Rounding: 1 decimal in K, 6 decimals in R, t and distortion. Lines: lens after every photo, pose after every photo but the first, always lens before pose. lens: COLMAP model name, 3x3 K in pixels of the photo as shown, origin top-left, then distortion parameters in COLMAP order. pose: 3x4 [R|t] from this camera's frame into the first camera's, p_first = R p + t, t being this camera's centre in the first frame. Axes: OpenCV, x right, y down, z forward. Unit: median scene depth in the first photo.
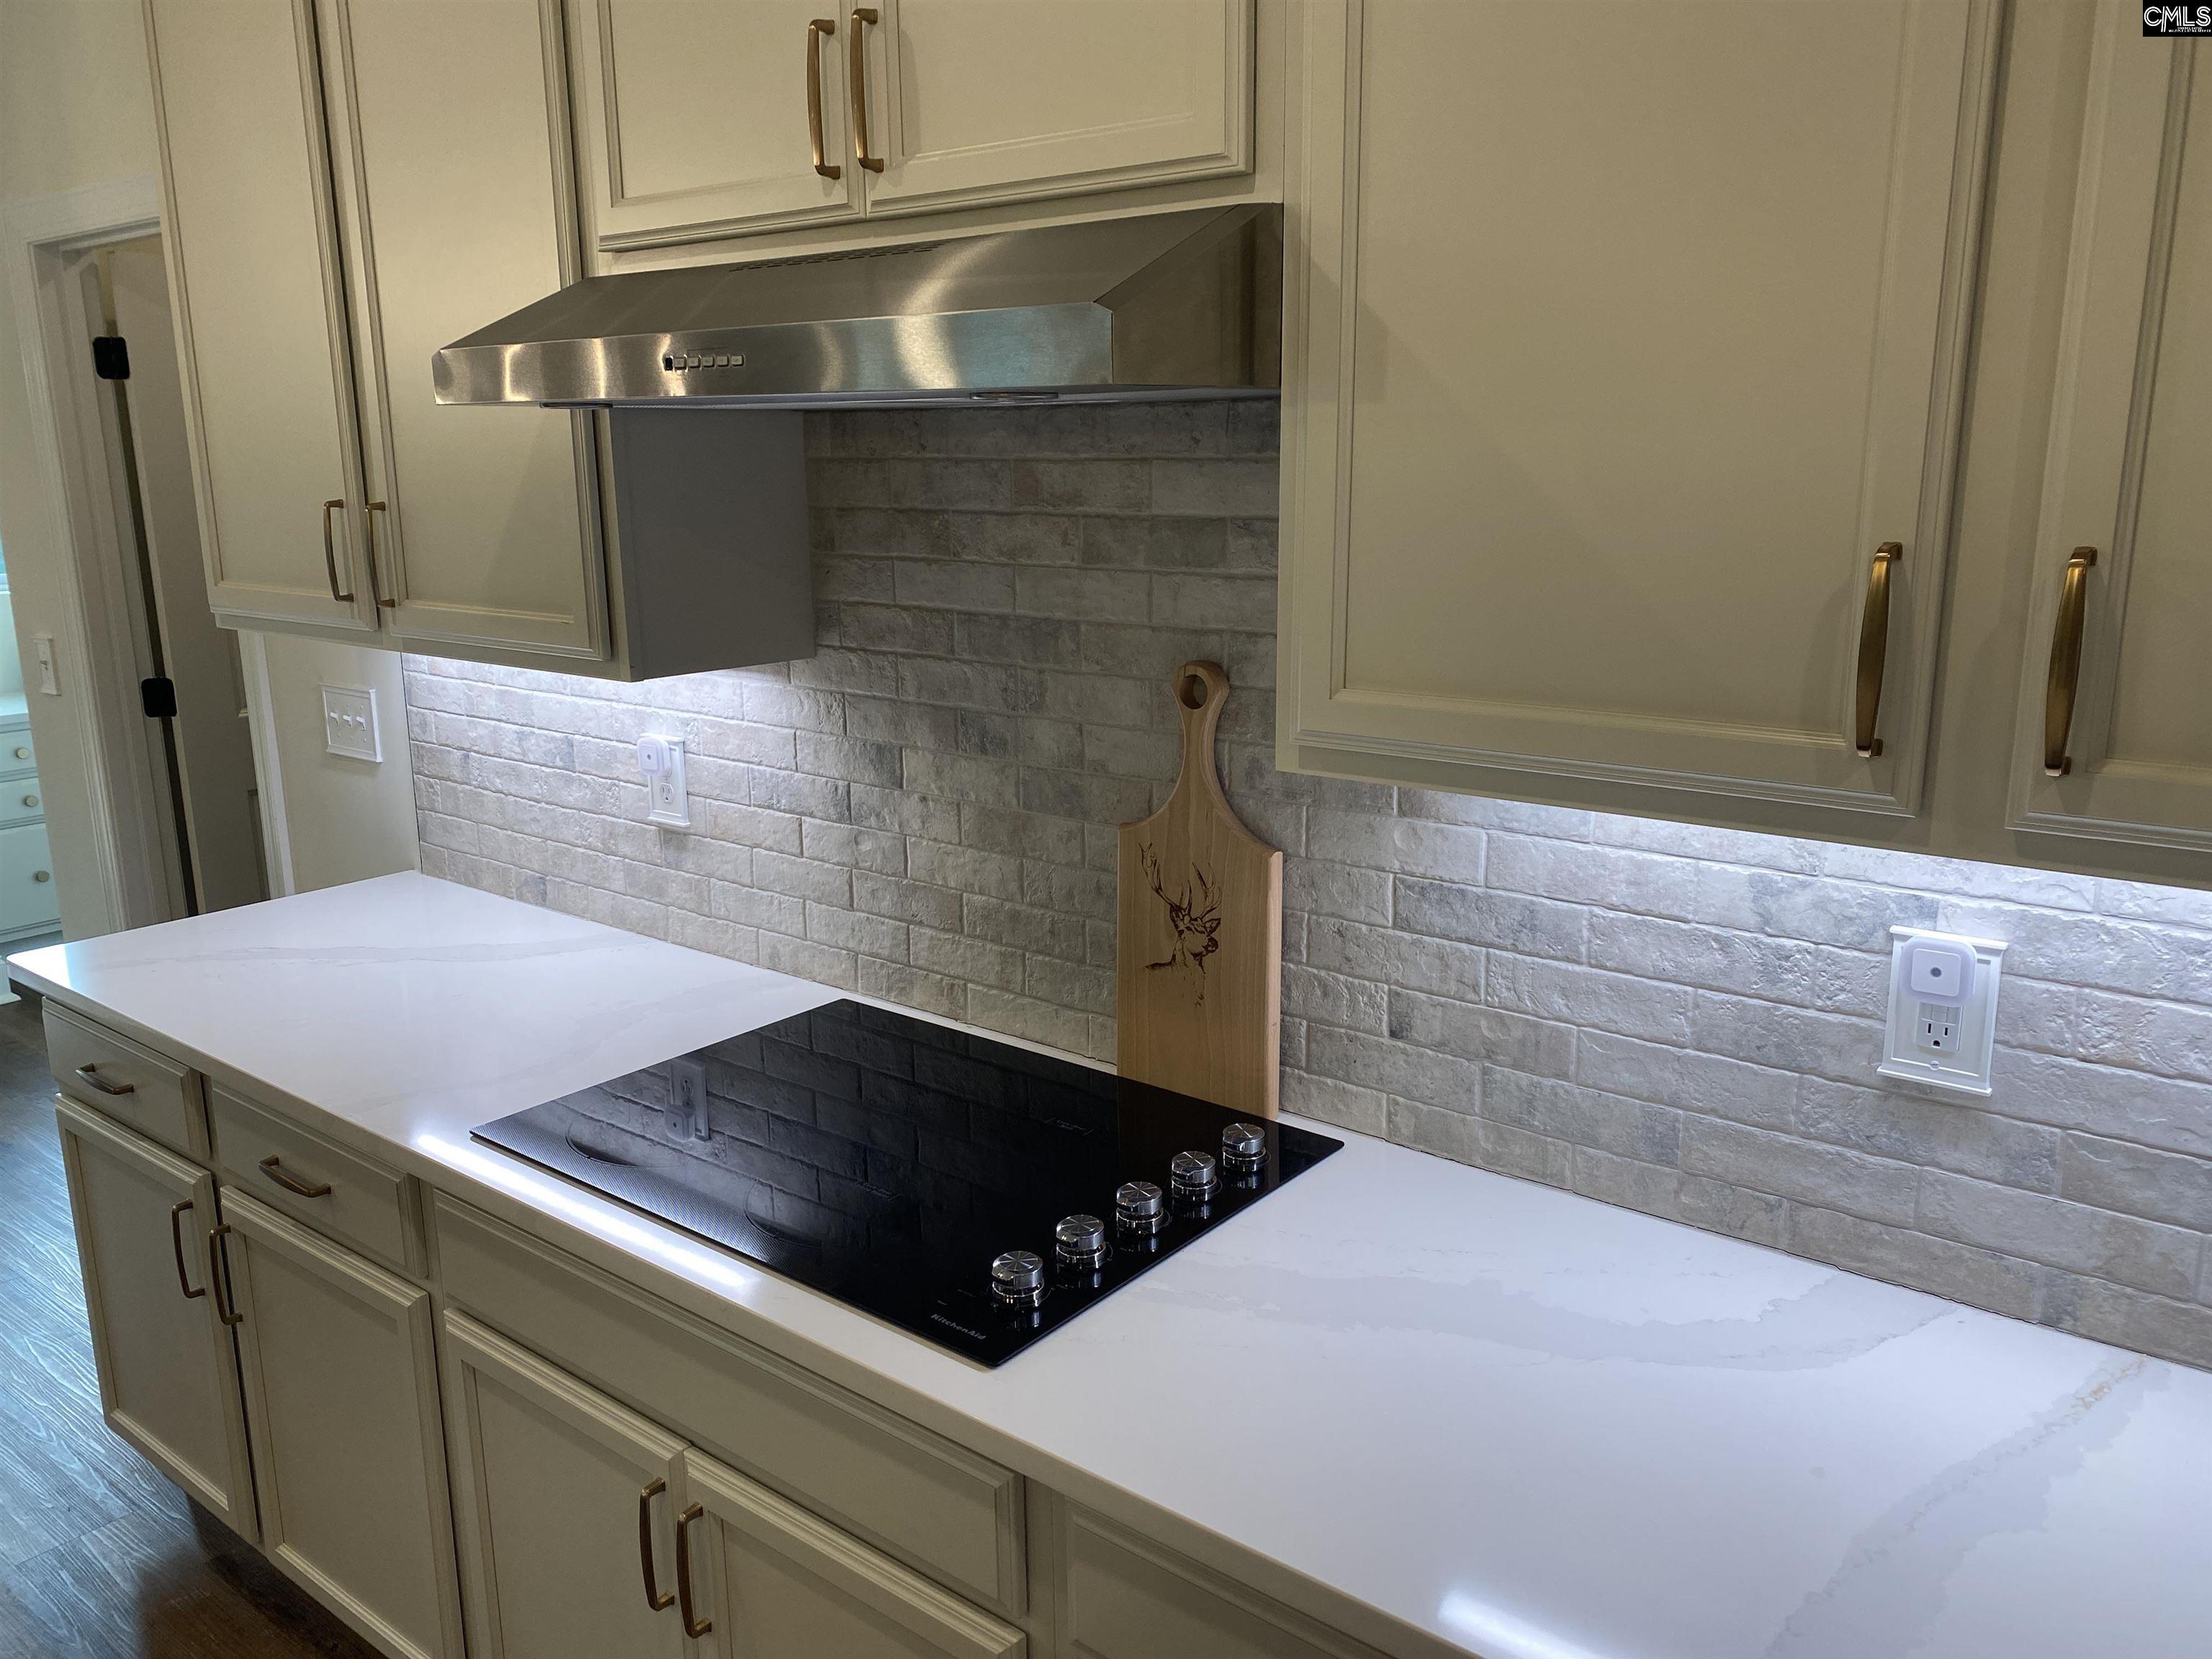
lens RADIAL K [[1681.8, 0, 1124.9], [0, 1681.8, 822.9], [0, 0, 1]] dist [0.051659, -0.051043]
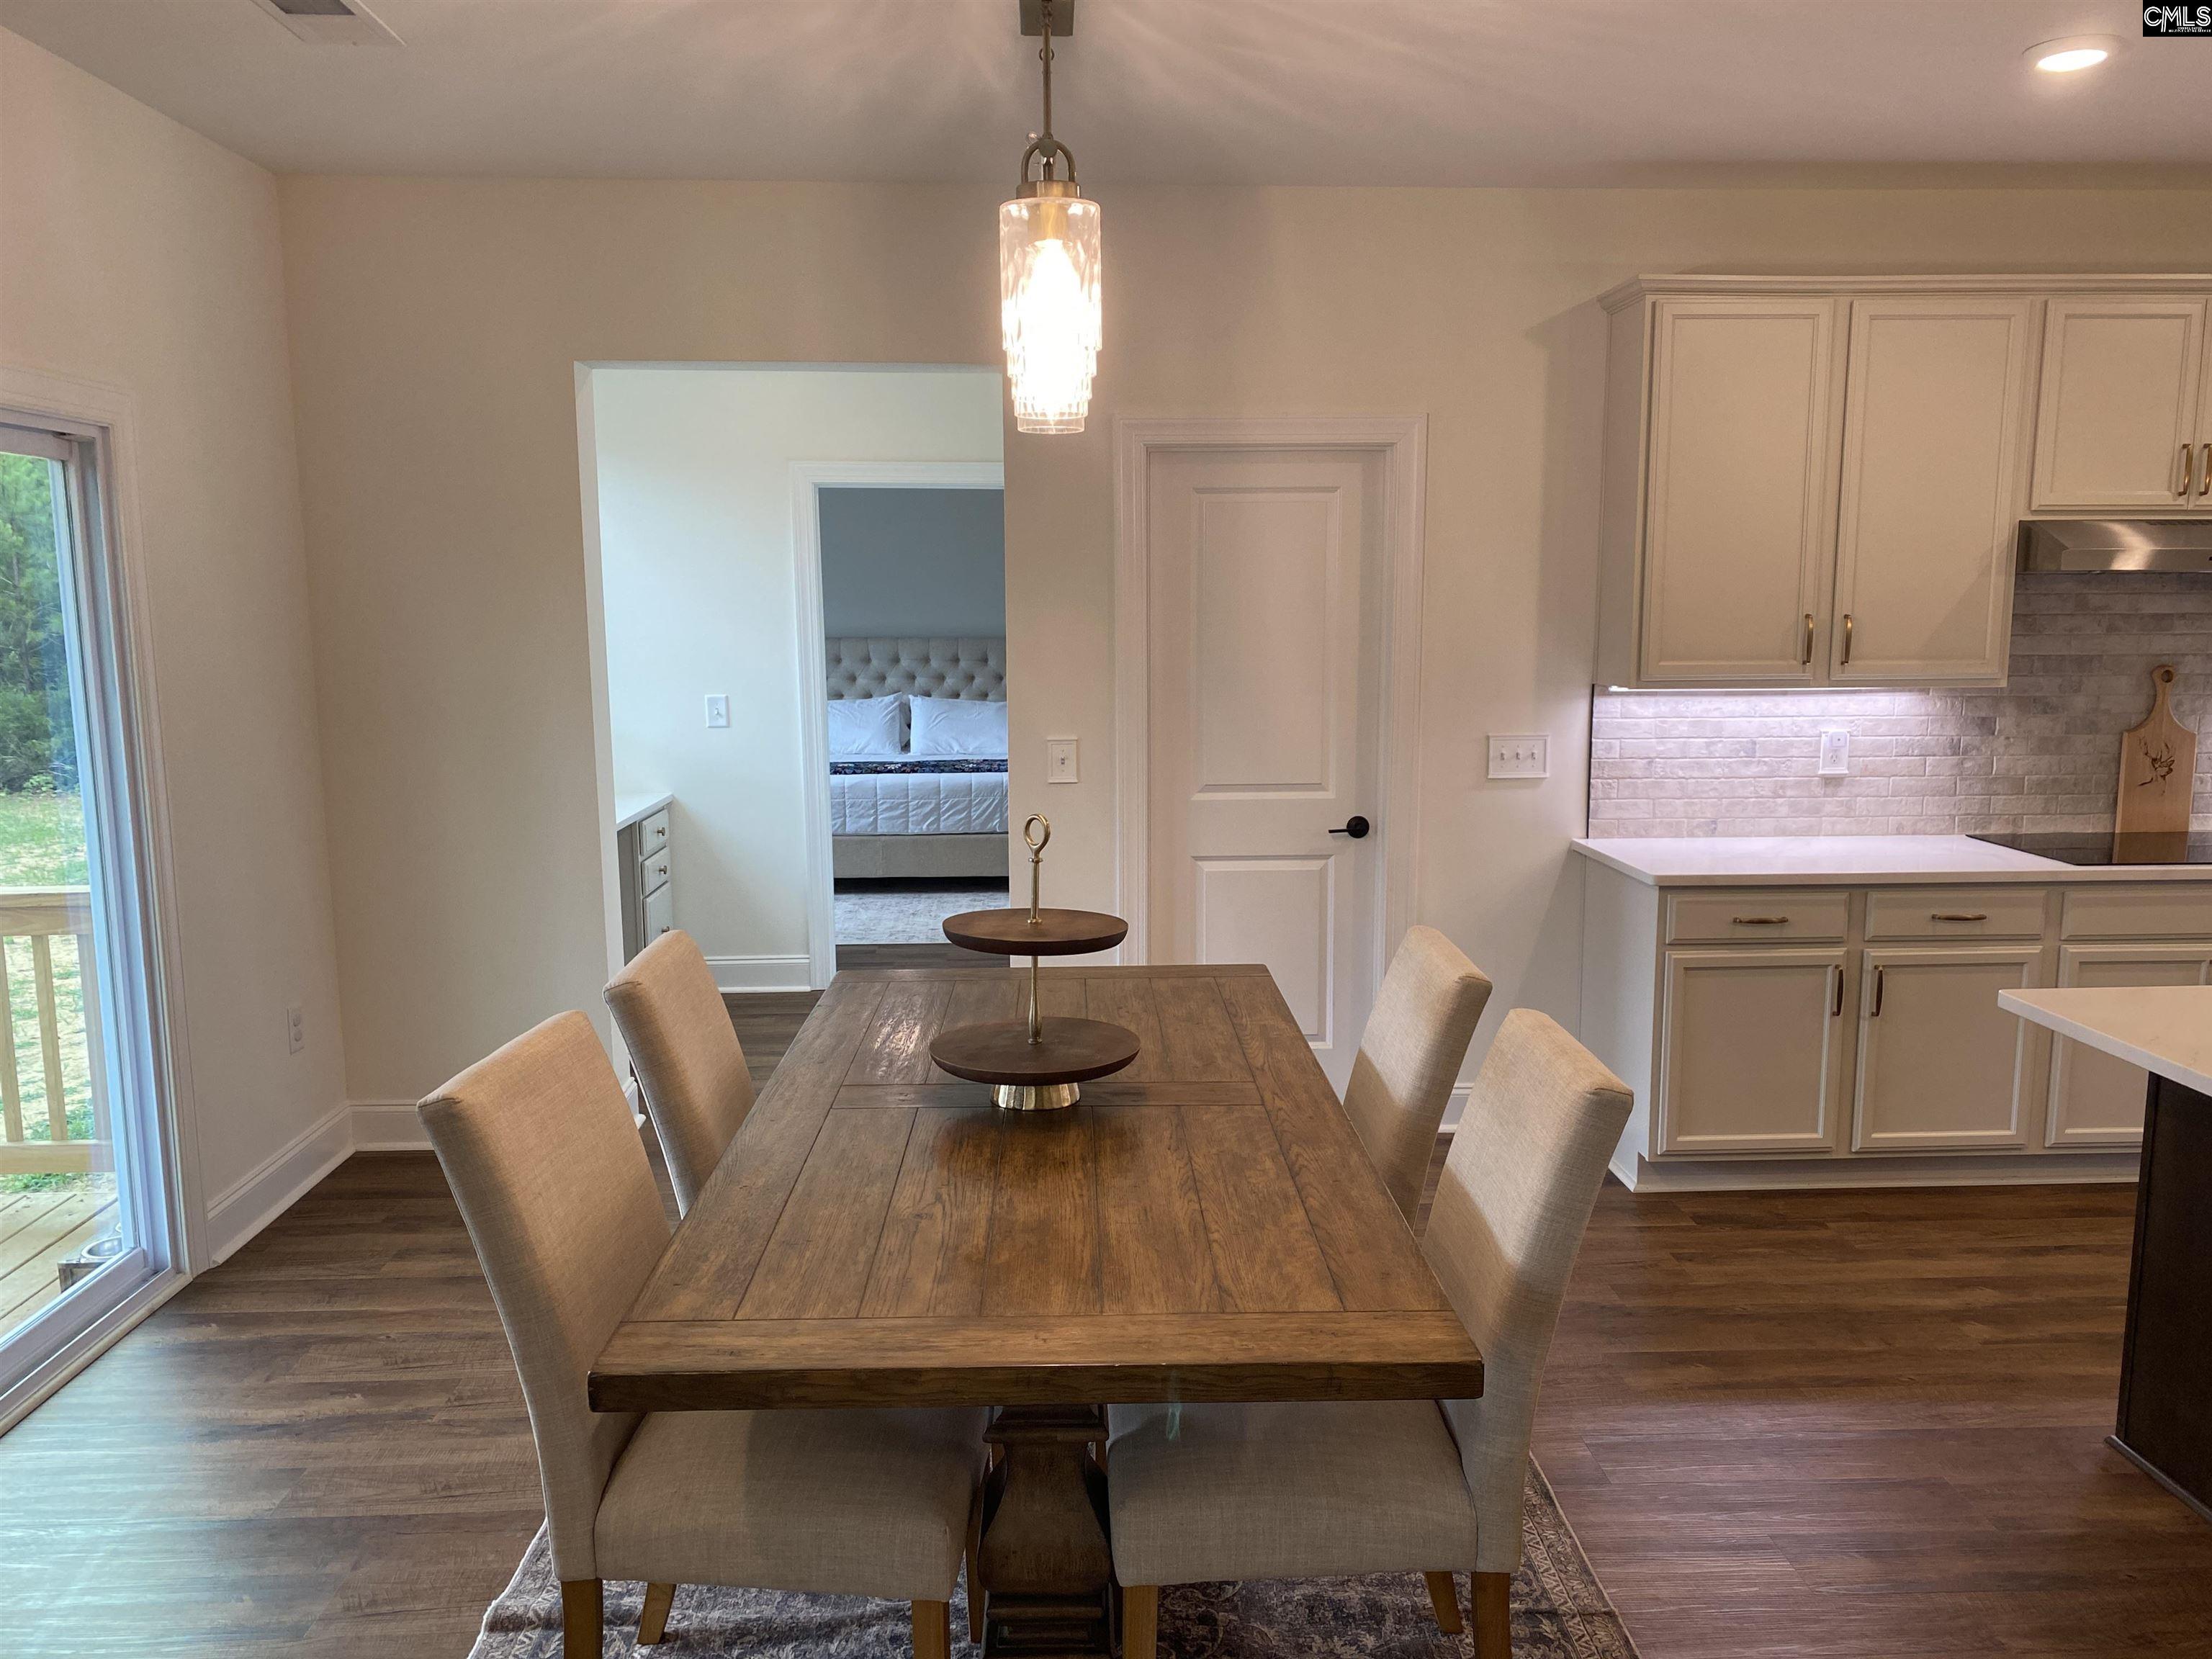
lens RADIAL K [[1681.8, 0, 1127.7], [0, 1681.8, 845.8], [0, 0, 1]] dist [0.051659, -0.051043]
pose [[0.747278, -0.091113, 0.658236, -2.806855], [0.143487, 0.989312, -0.025956, 0.021507], [-0.648835, 0.113845, 0.752364, 0.042715]]
